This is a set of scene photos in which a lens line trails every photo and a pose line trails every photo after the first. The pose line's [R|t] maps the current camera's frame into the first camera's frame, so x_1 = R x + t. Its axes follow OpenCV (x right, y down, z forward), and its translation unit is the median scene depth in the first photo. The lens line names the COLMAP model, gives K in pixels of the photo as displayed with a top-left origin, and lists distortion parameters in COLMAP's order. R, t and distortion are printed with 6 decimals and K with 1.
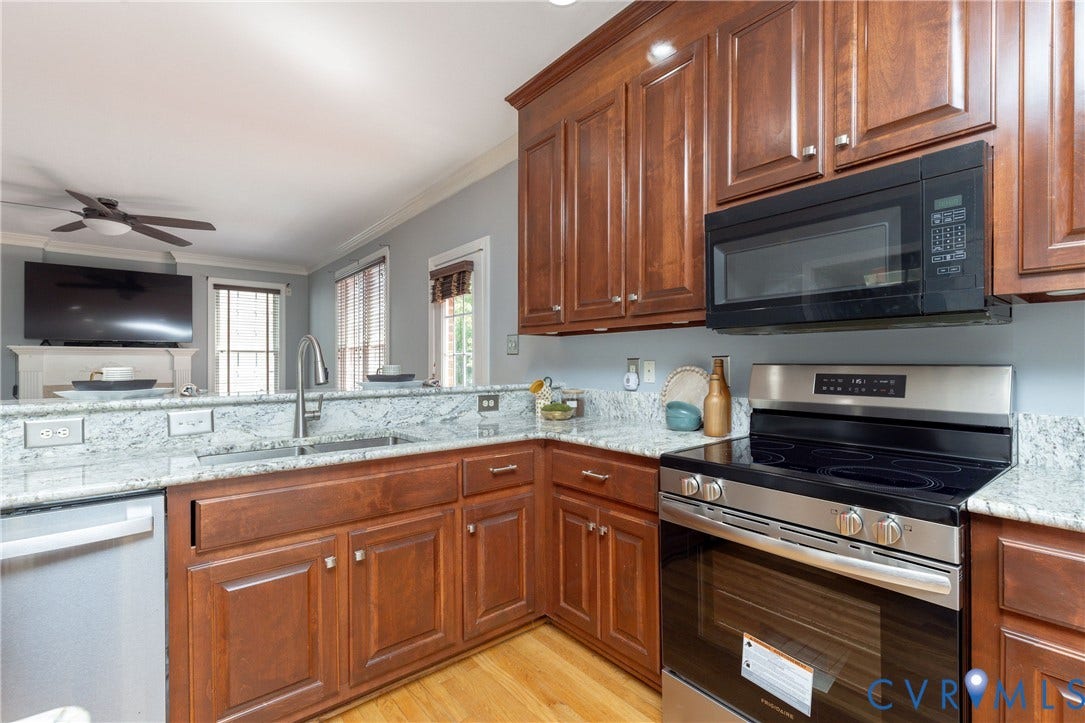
lens RADIAL K [[487.8, 0, 539.9], [0, 487.8, 363.4], [0, 0, 1]] dist [0.001526, -0.000208]
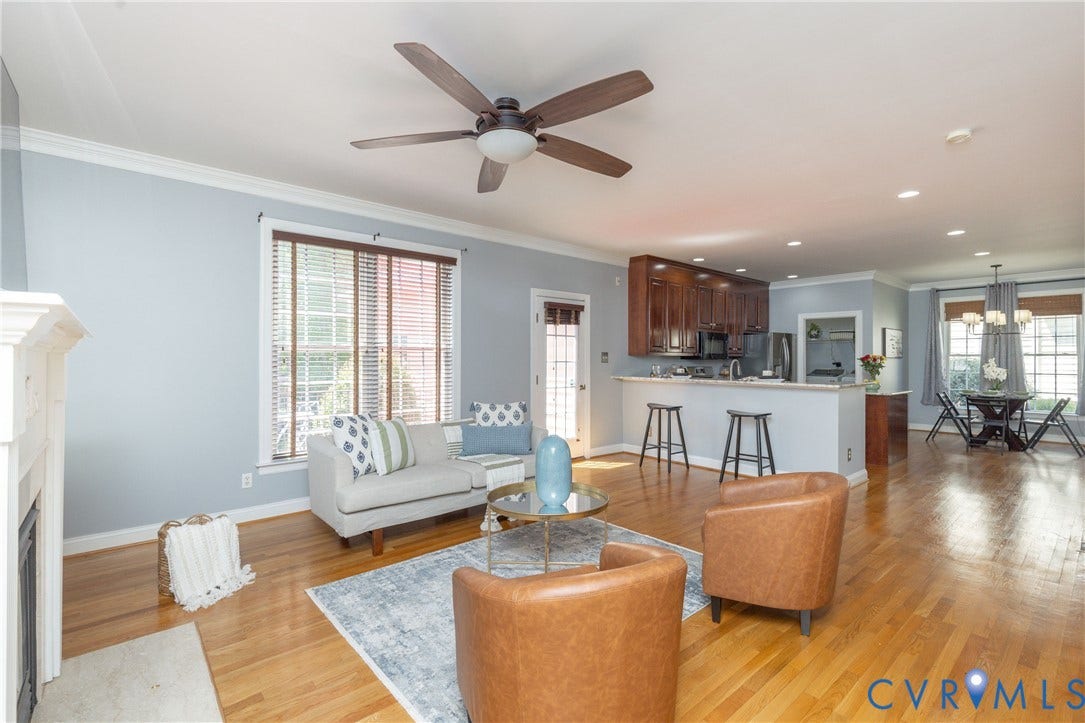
lens RADIAL K [[479.1, 0, 541.3], [0, 479.1, 358.0], [0, 0, 1]] dist [-0.000627, -0.000410]
pose [[-0.022221, 0.006977, 0.999729, -3.255217], [-0.002193, 0.999973, -0.007028, -0.037582], [-0.999751, -0.002348, -0.022205, 2.152168]]
